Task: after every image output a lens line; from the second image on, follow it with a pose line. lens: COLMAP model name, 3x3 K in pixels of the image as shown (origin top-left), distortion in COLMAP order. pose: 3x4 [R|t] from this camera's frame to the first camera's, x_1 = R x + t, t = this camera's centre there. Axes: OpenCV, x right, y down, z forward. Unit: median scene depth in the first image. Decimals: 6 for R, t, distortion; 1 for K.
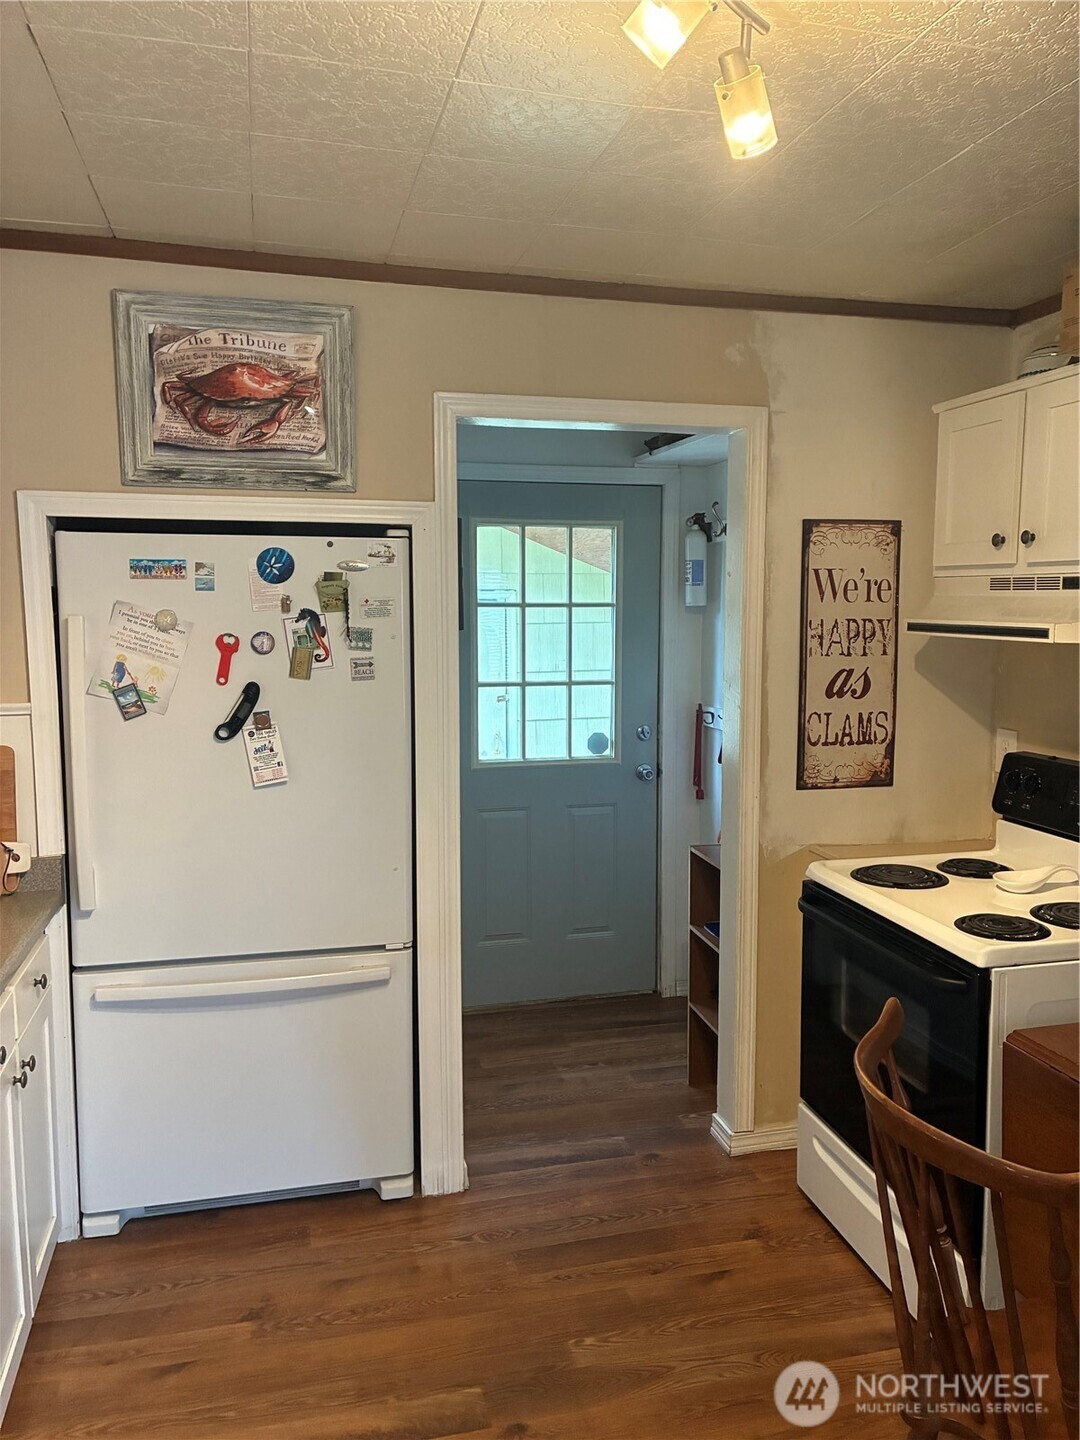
lens RADIAL K [[1094.7, 0, 553.1], [0, 1094.7, 710.0], [0, 0, 1]] dist [0.054783, -0.073578]
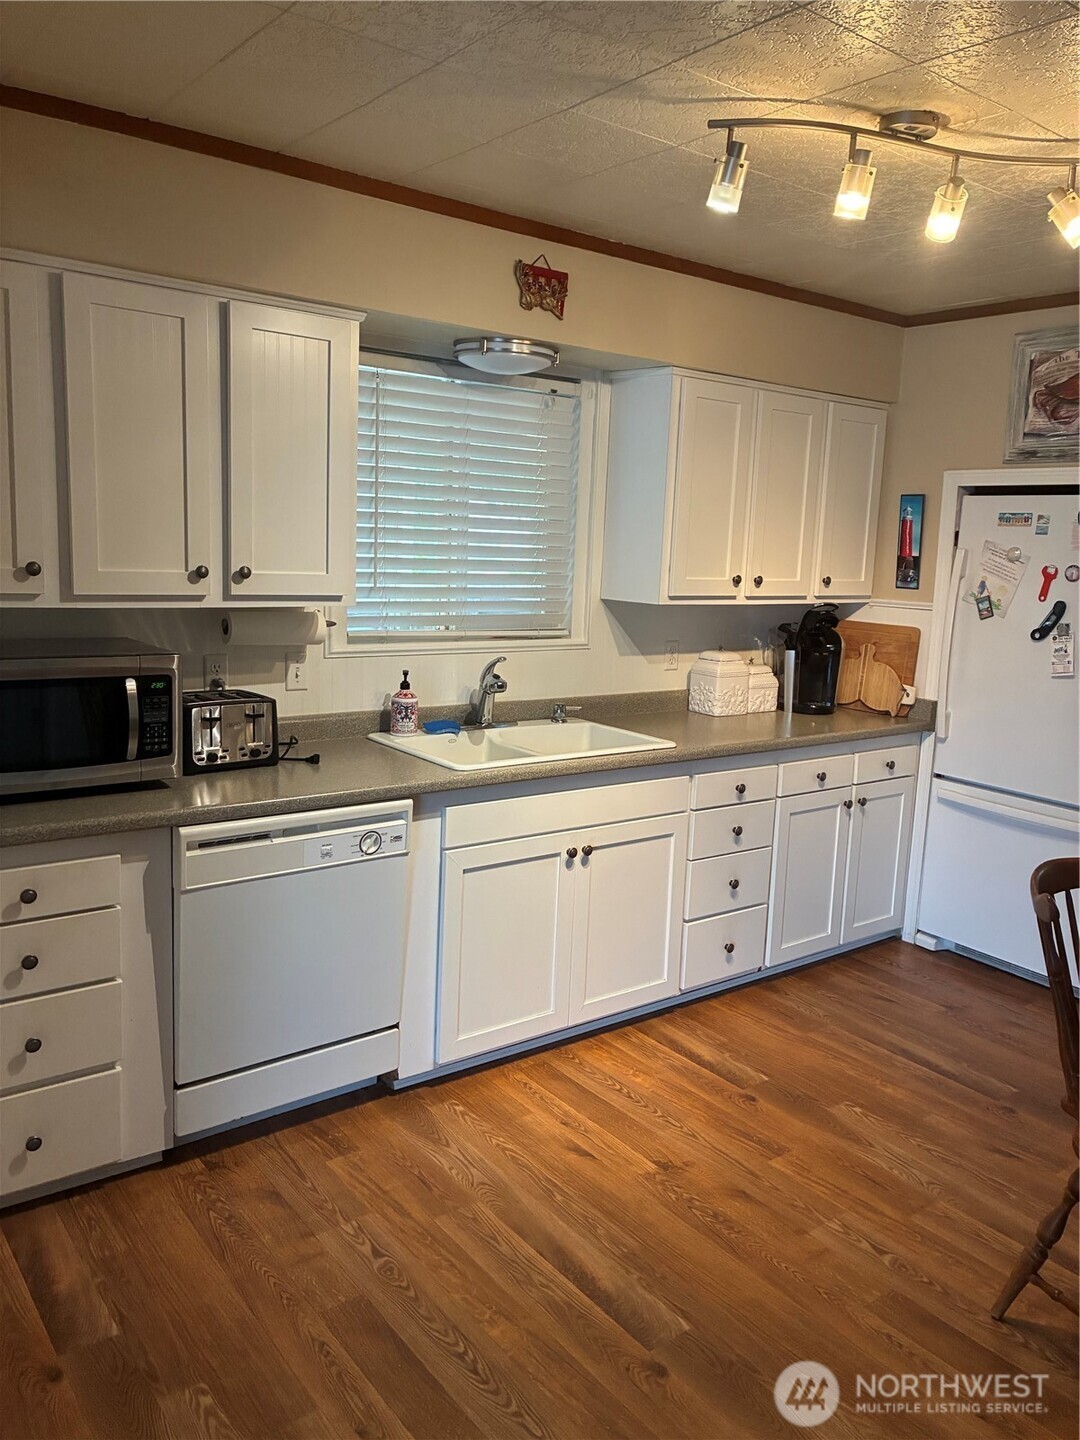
lens RADIAL K [[1094.7, 0, 543.3], [0, 1094.7, 721.1], [0, 0, 1]] dist [0.054783, -0.073578]
pose [[0.379251, 0.167130, -0.910075, 0.929194], [-0.137941, 0.982774, 0.122997, 0.050754], [0.914954, 0.078890, 0.395772, -0.170103]]
